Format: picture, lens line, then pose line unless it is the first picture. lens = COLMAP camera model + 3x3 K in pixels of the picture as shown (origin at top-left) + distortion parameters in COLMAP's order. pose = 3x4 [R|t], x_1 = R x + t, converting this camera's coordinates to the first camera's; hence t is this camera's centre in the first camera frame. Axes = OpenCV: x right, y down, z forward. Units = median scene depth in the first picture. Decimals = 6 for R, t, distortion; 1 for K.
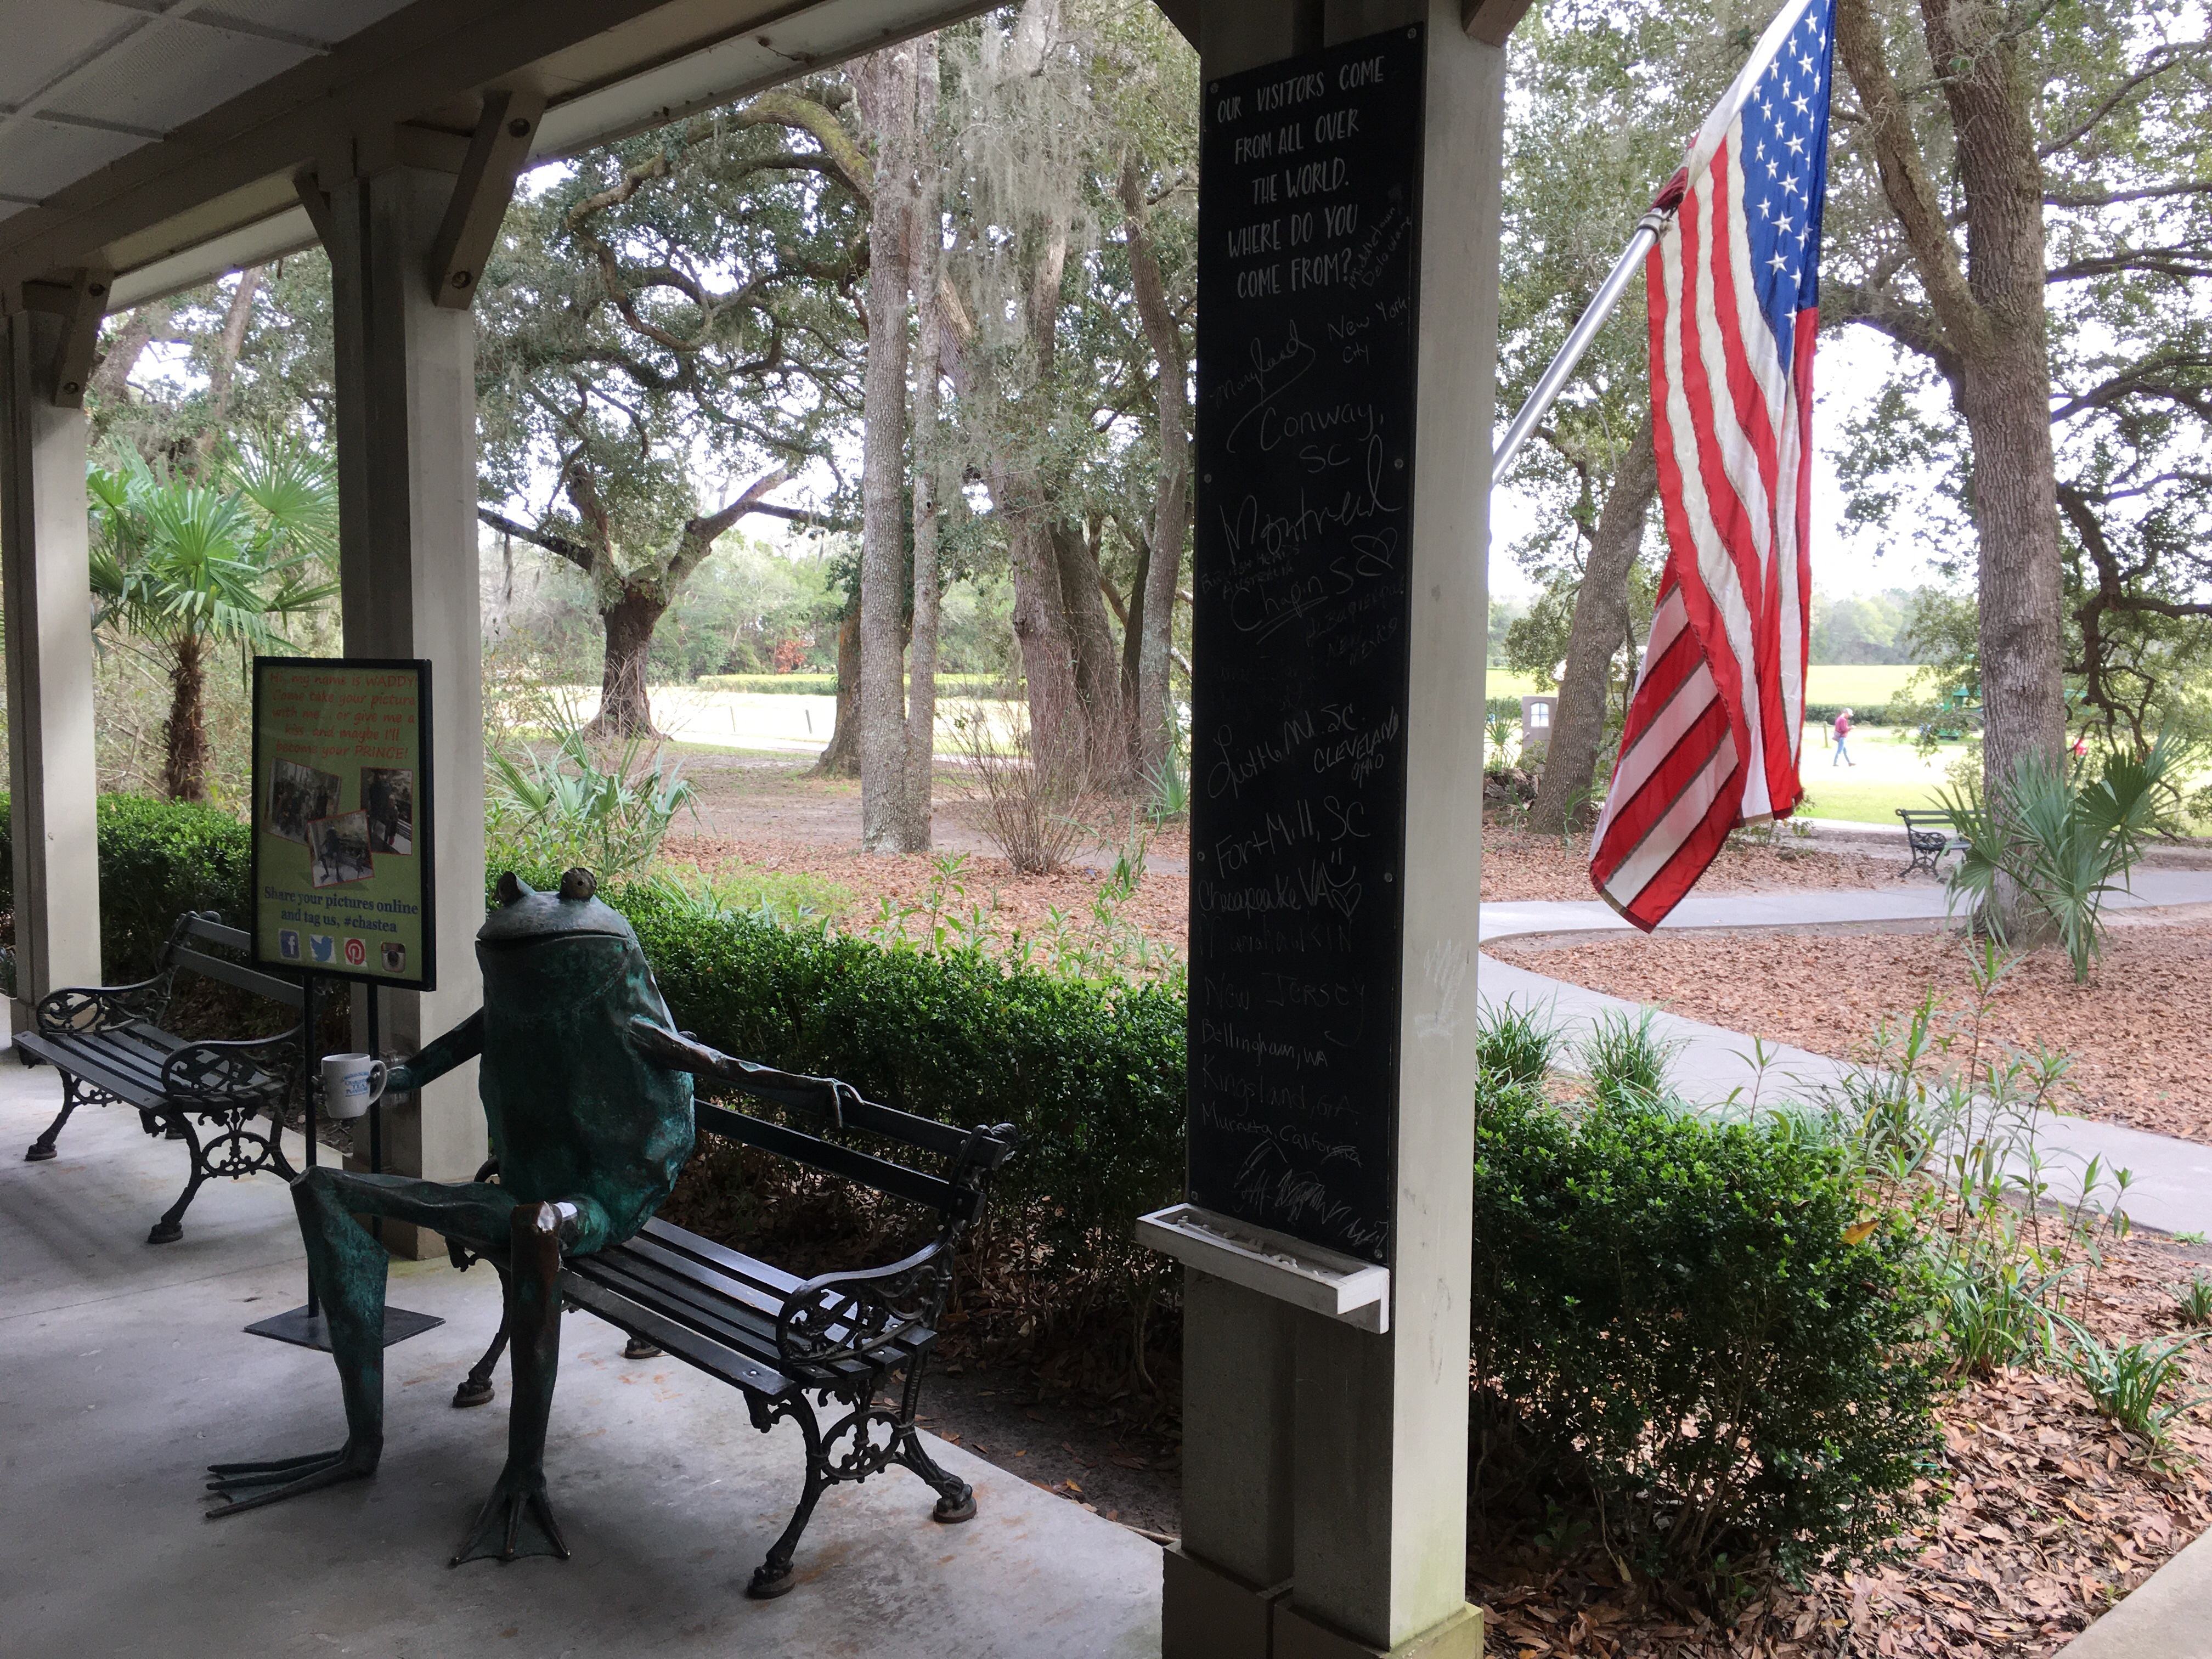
lens RADIAL K [[1903.7, 0, 1111.1], [0, 1903.7, 817.3], [0, 0, 1]] dist [0.093754, -0.139108]
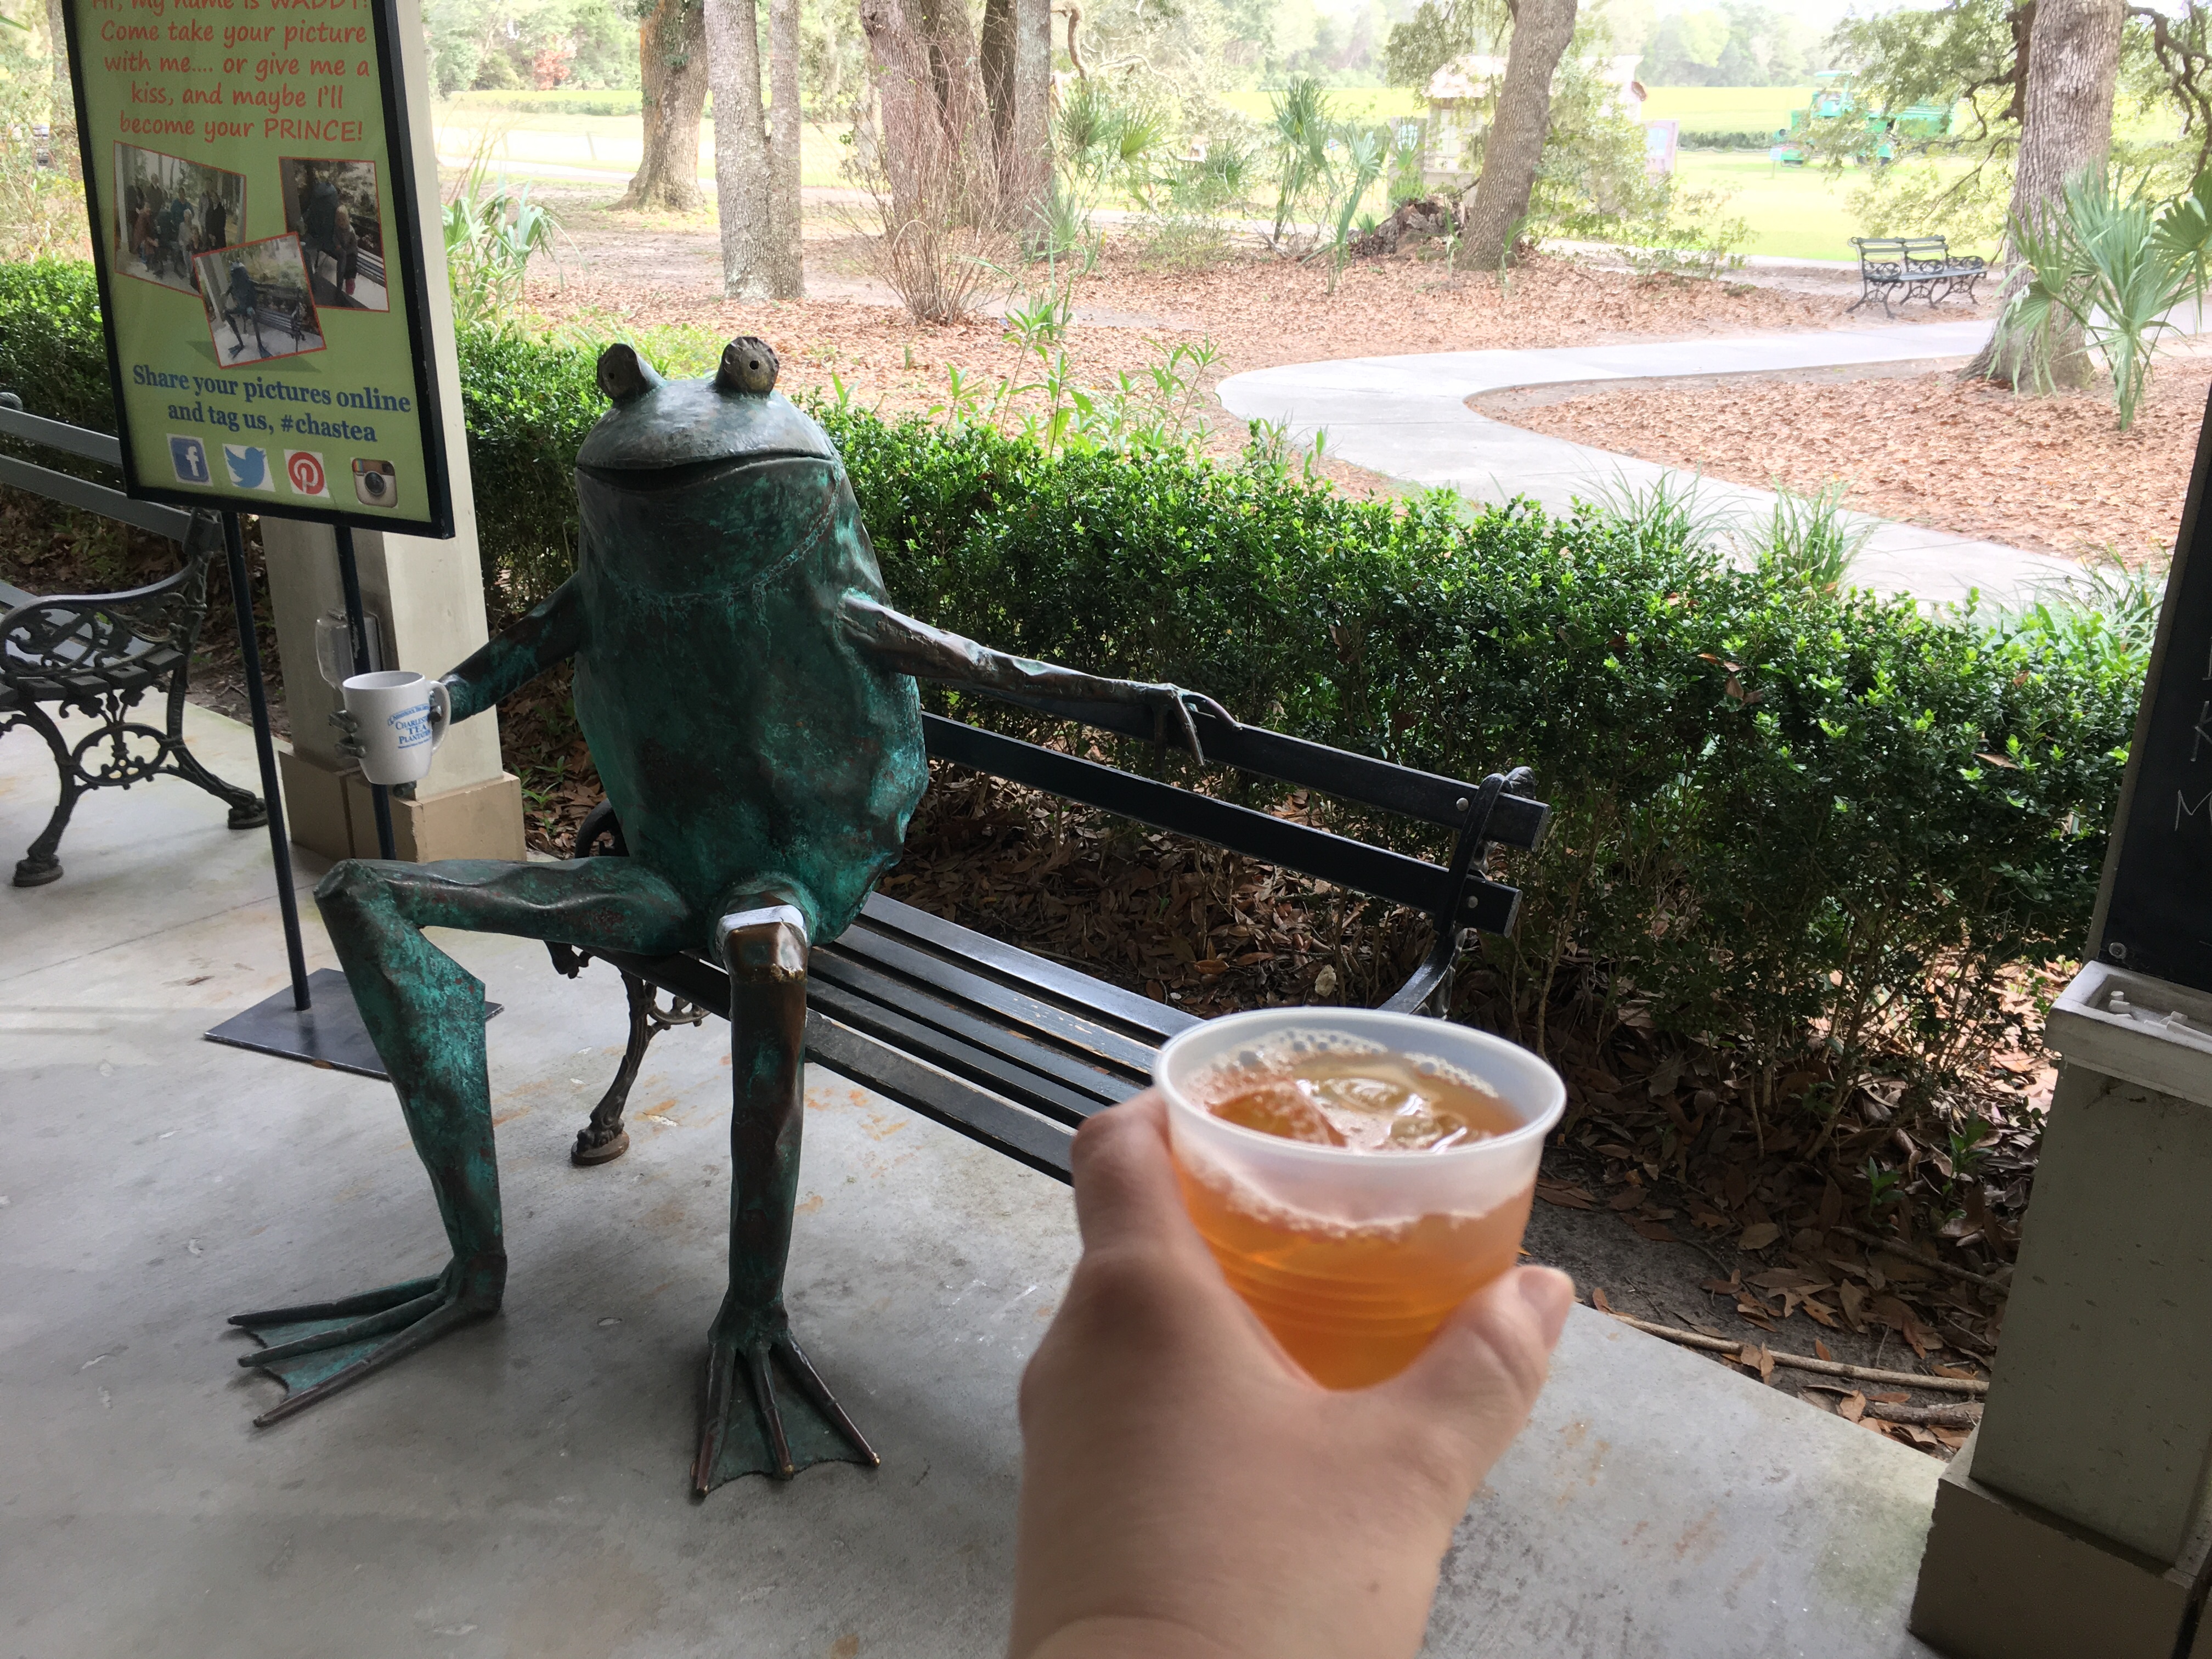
lens RADIAL K [[1903.7, 0, 1111.1], [0, 1903.7, 817.3], [0, 0, 1]] dist [0.093754, -0.139108]
pose [[0.994714, -0.035231, 0.096456, -0.187518], [0.006803, 0.959848, 0.280437, 0.003485], [-0.102463, -0.278299, 0.955014, 0.329173]]
